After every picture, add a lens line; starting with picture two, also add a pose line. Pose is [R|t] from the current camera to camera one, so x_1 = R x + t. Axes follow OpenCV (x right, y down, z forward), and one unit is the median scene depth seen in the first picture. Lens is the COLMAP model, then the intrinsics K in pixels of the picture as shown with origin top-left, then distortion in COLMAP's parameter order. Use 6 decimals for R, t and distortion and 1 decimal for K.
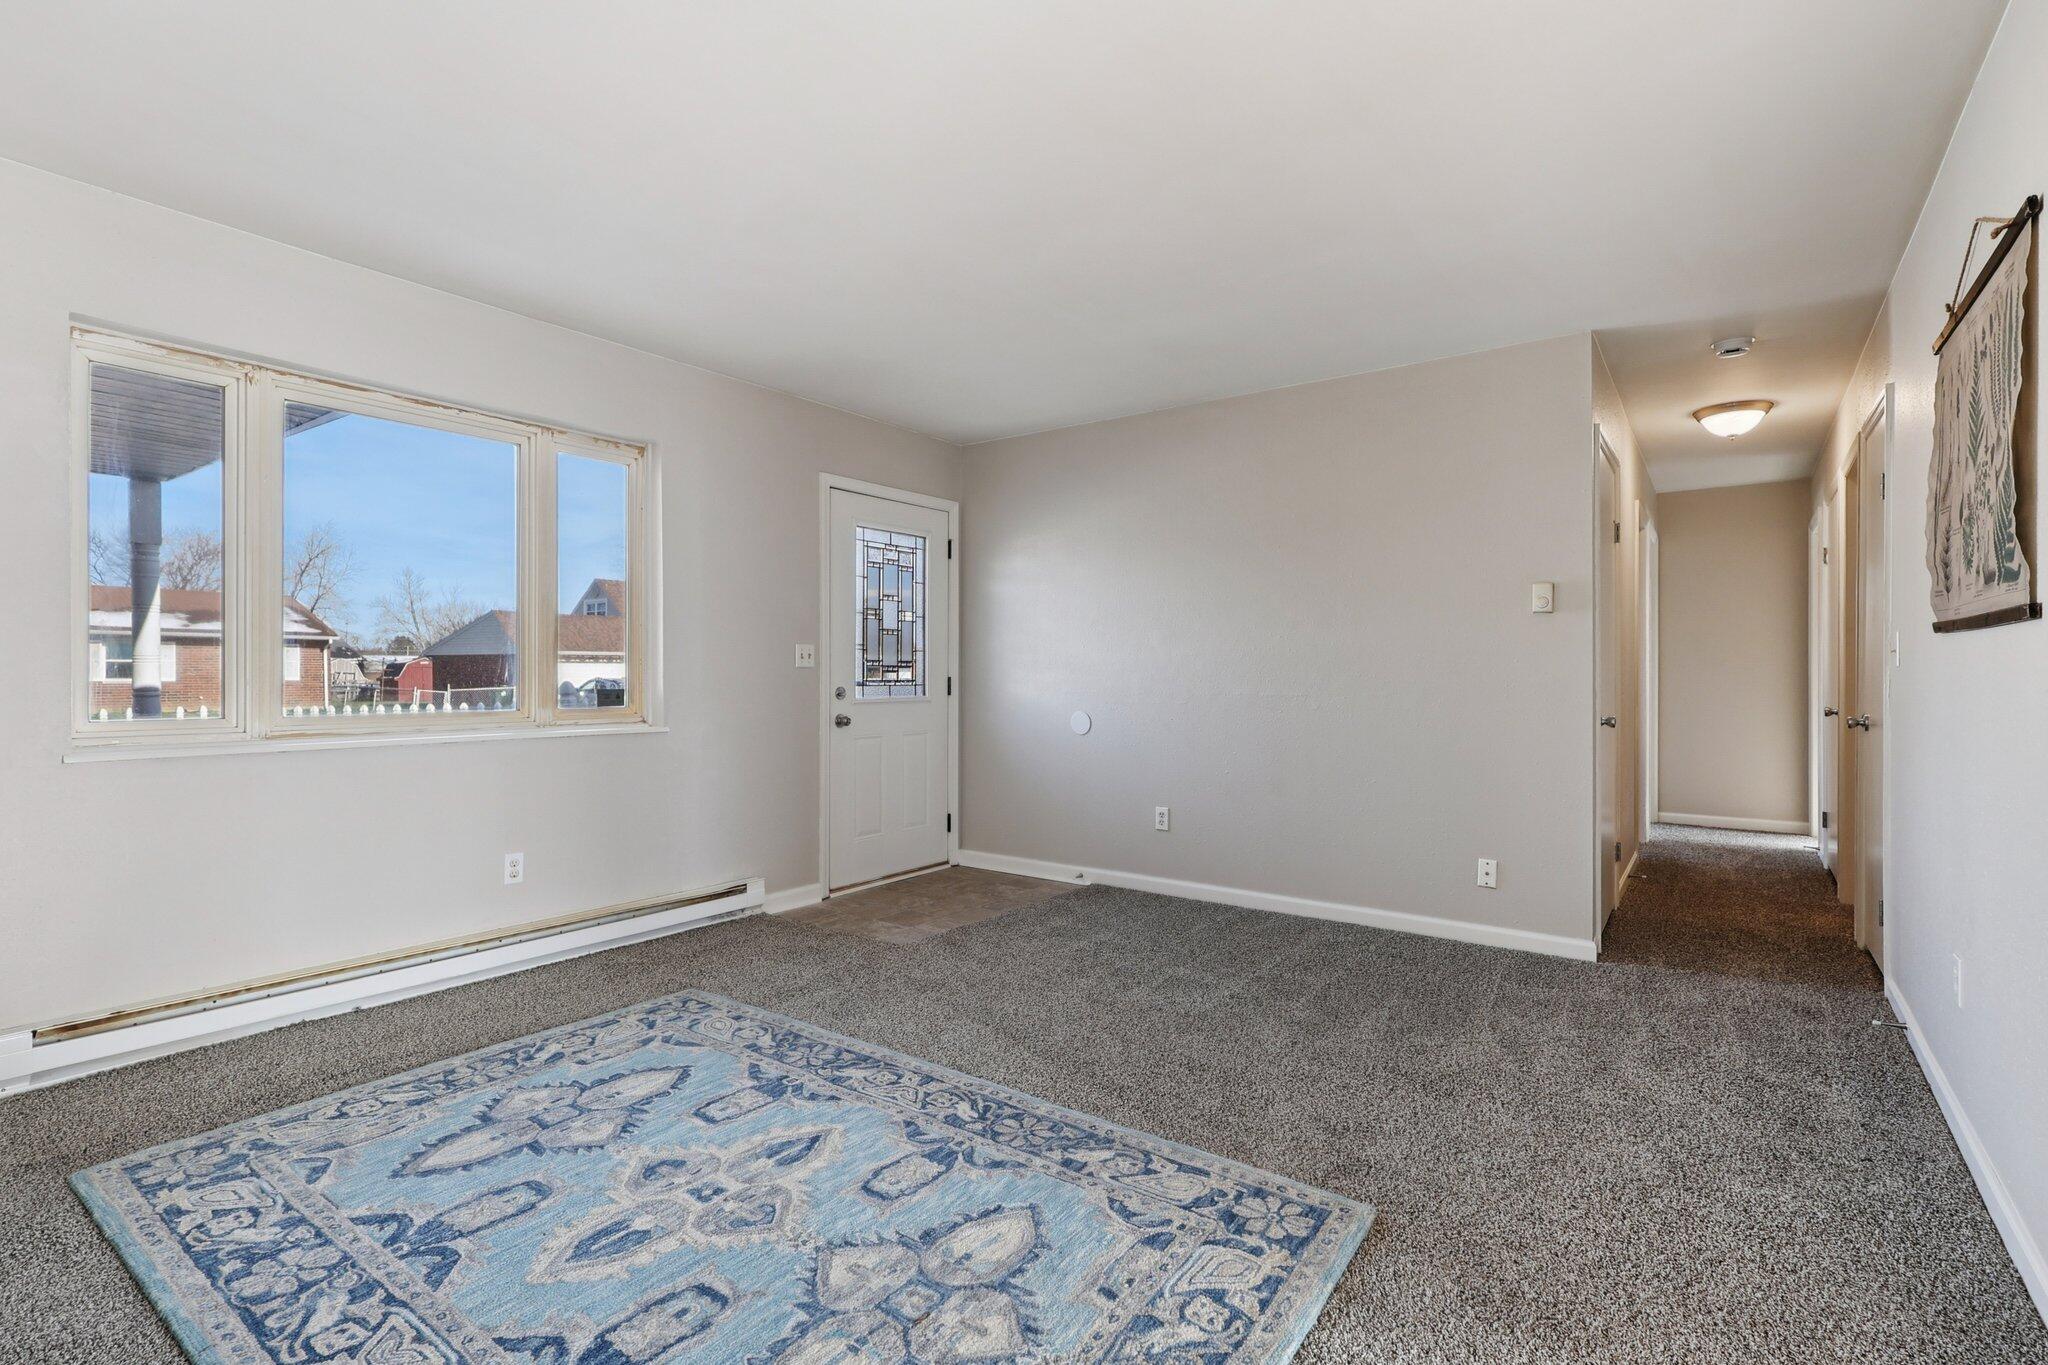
lens RADIAL K [[955.0, 0, 1028.4], [0, 955.0, 671.9], [0, 0, 1]] dist [0.000945, 0.001369]
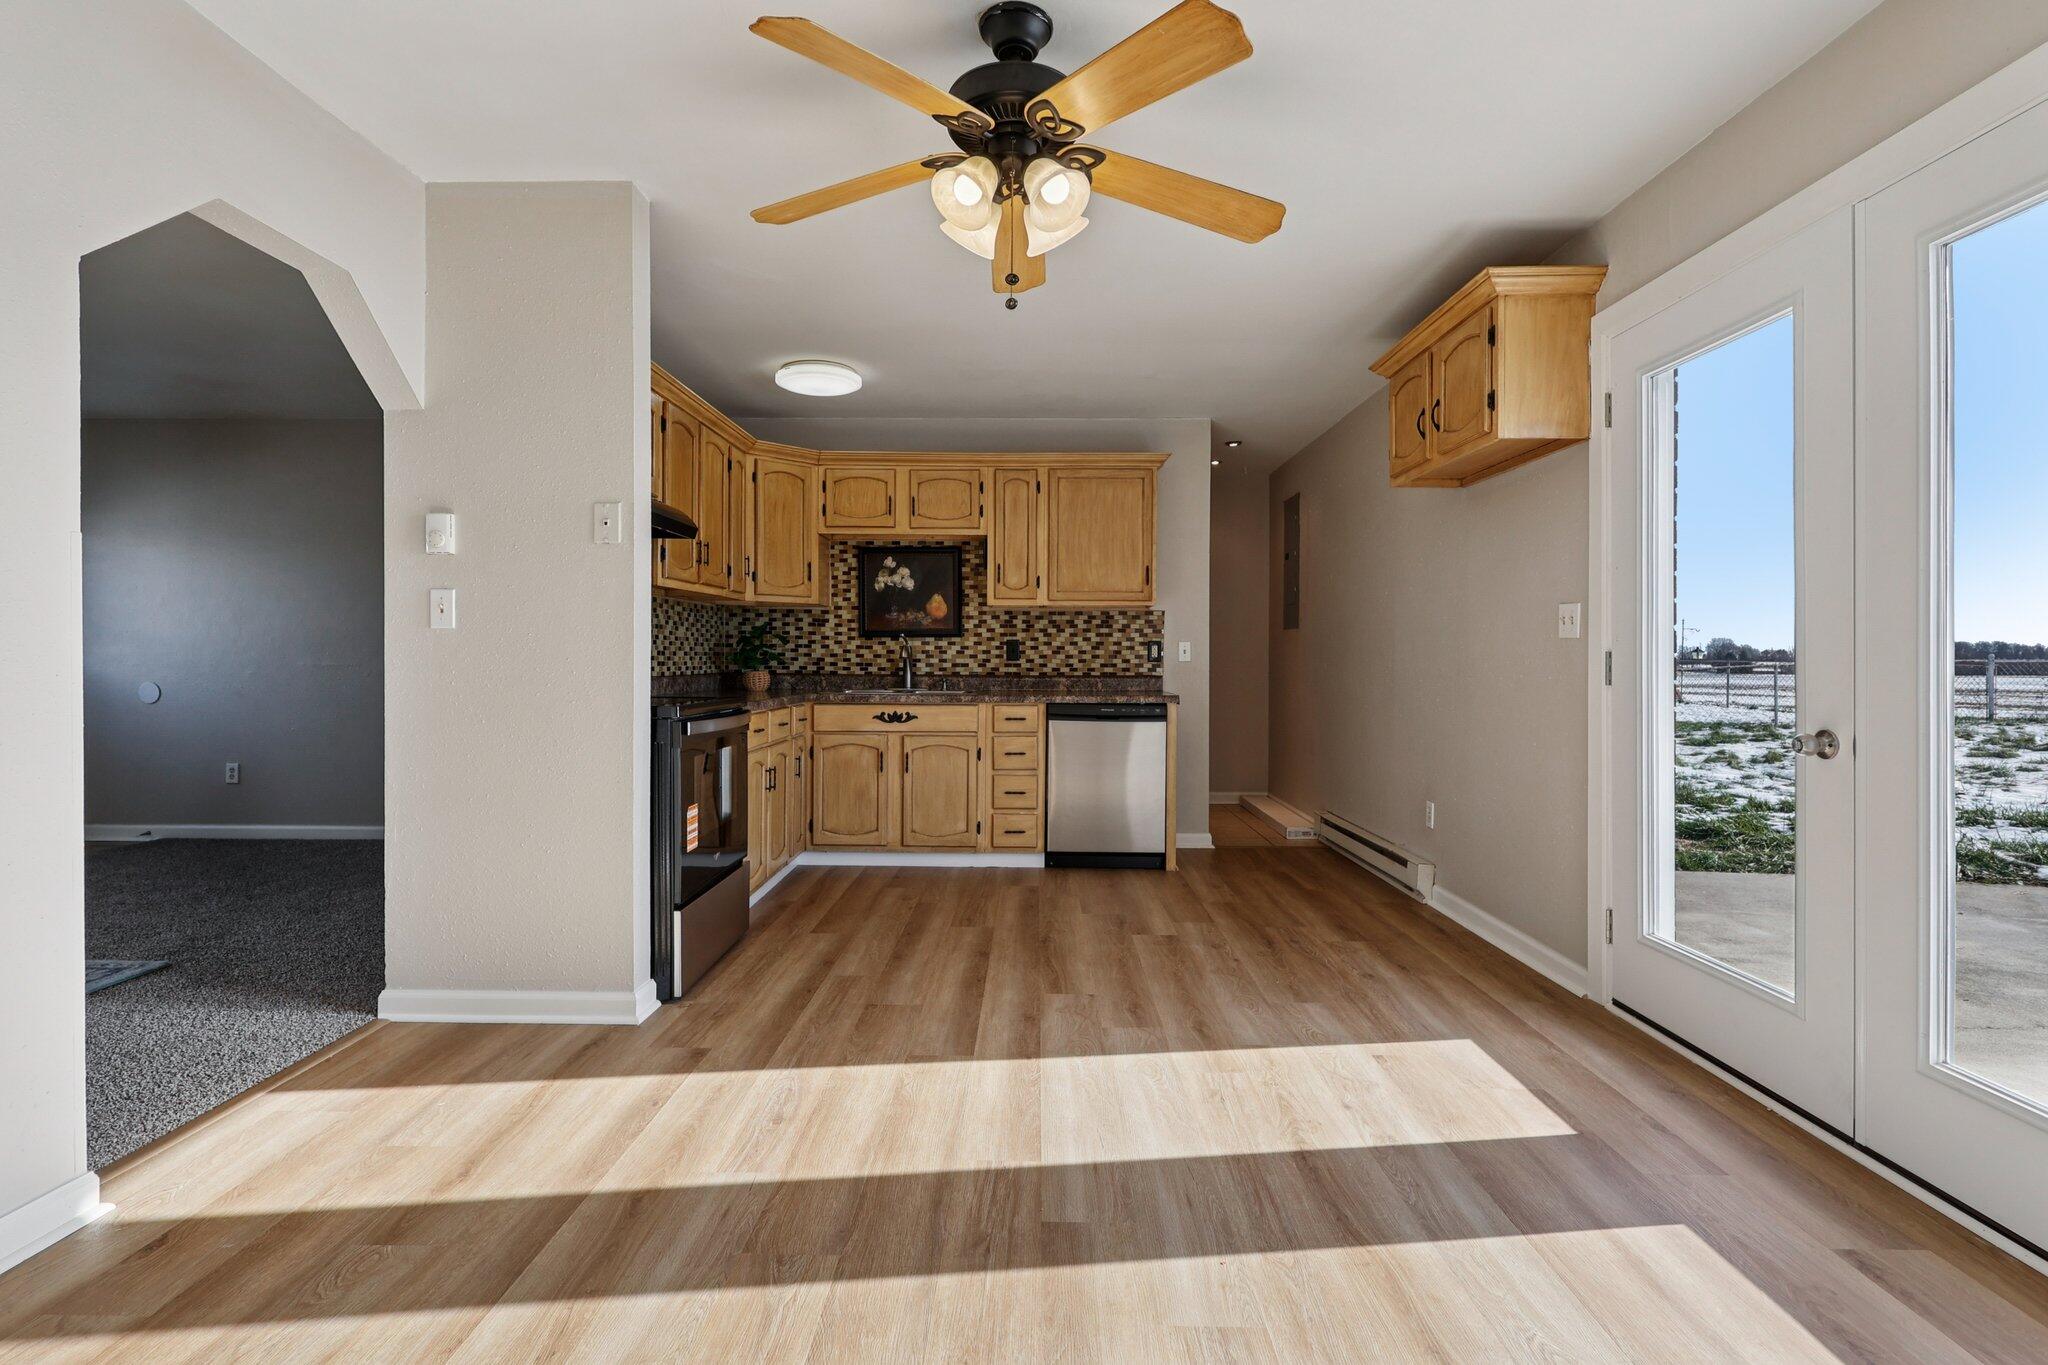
lens RADIAL K [[955.0, 0, 1013.0], [0, 955.0, 663.2], [0, 0, 1]] dist [0.000945, 0.001369]
pose [[0.814967, -0.002034, 0.579504, 0.490184], [-0.003146, 0.999964, 0.007934, 0.019355], [-0.579499, -0.008289, 0.814930, -0.995393]]
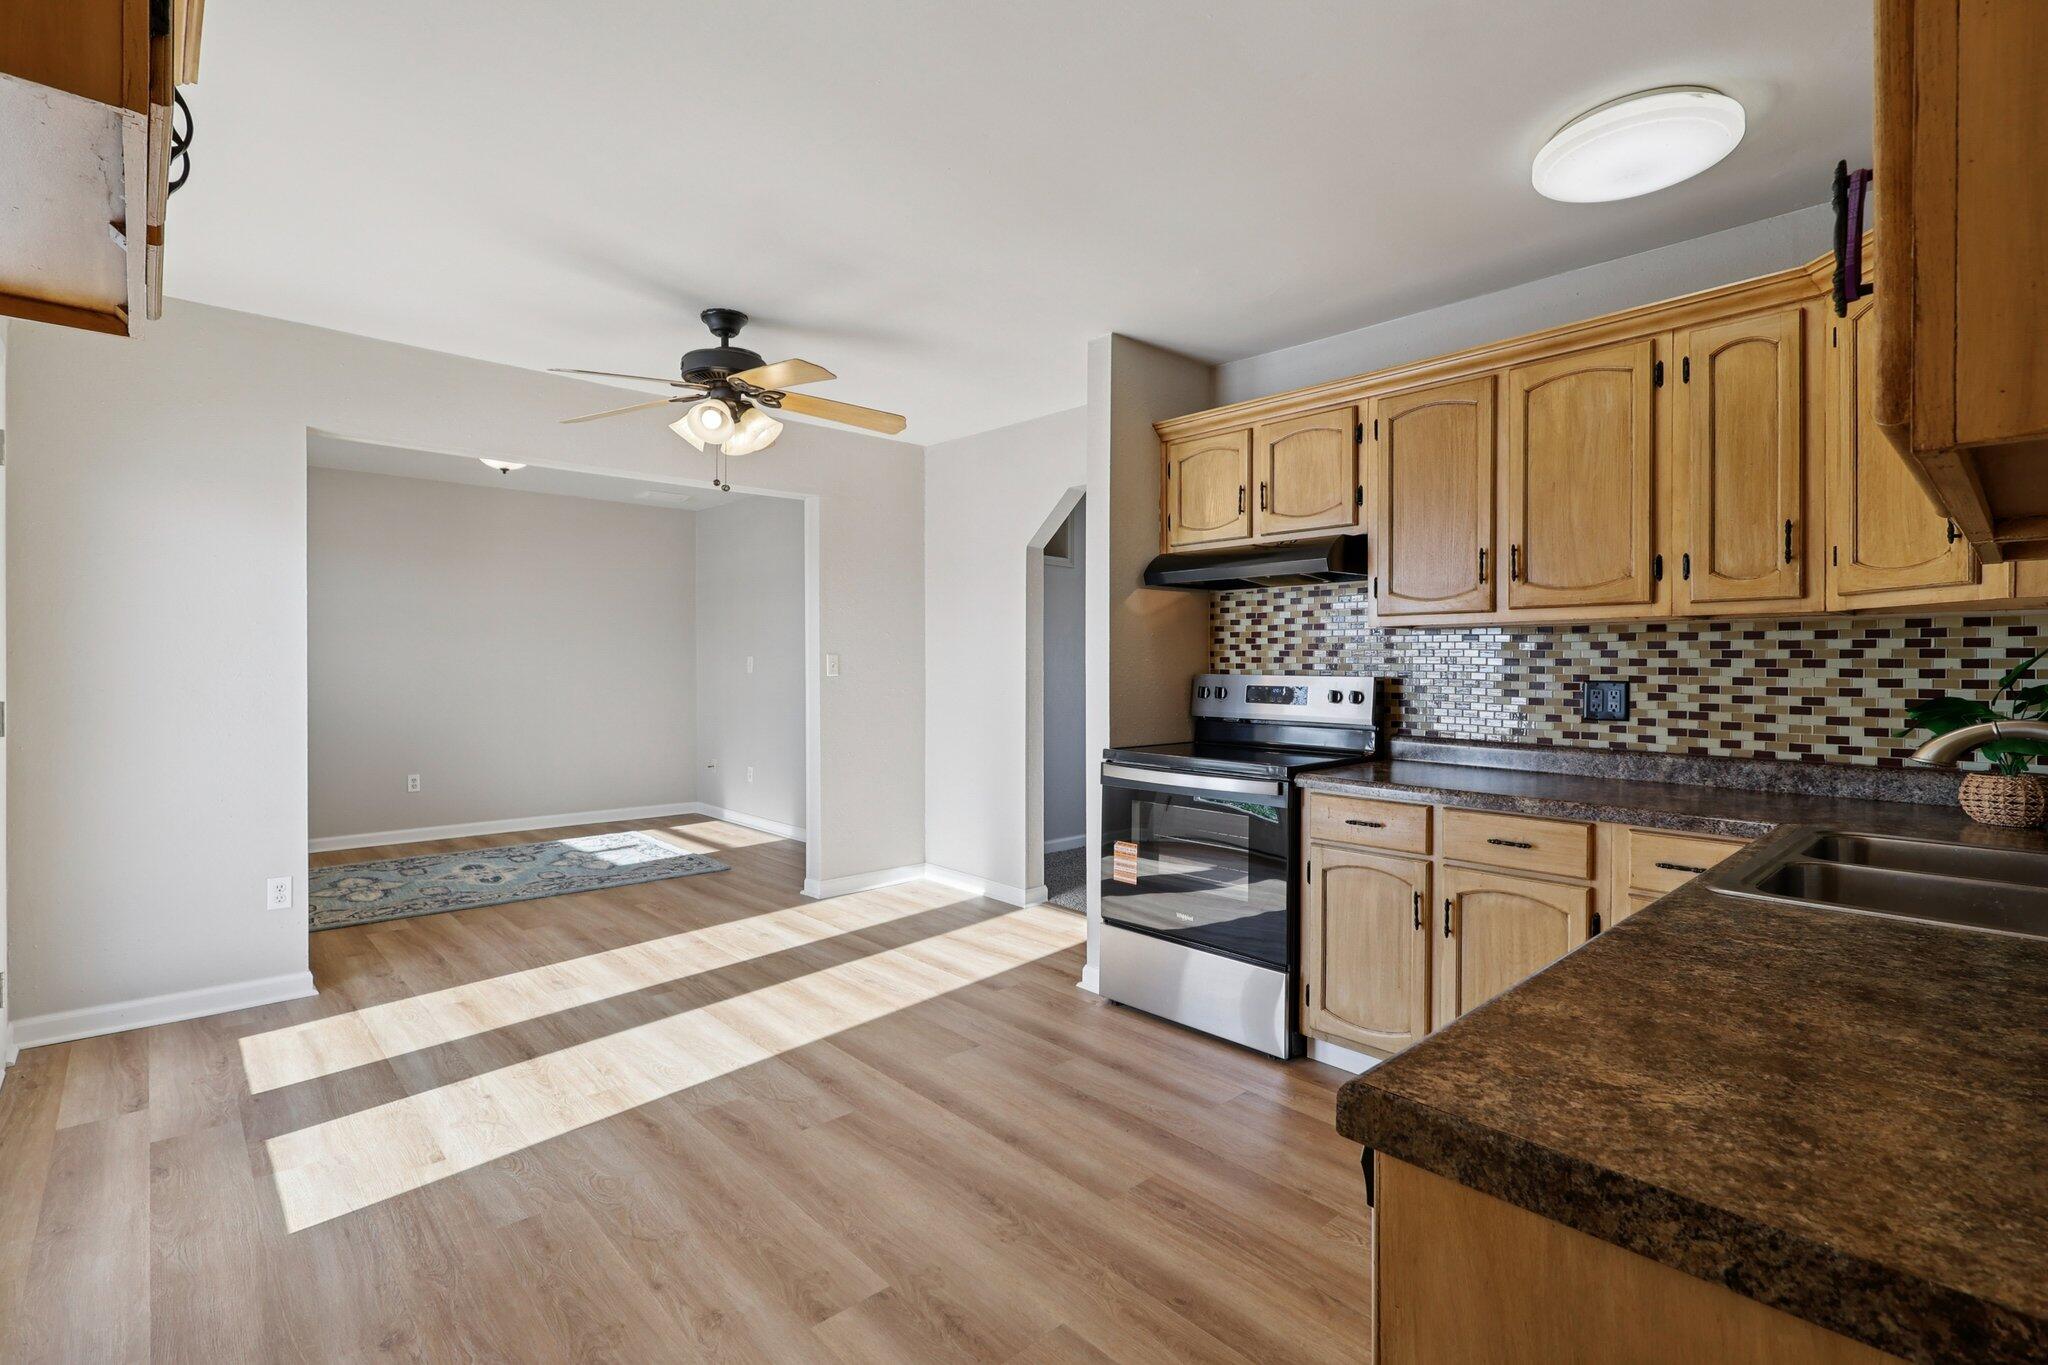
lens RADIAL K [[955.0, 0, 1025.7], [0, 955.0, 667.5], [0, 0, 1]] dist [0.000945, 0.001369]
pose [[-0.183705, 0.000495, -0.982981, 2.314894], [-0.005162, 0.999986, 0.001468, -0.038553], [0.982968, 0.005344, -0.183699, 0.418418]]
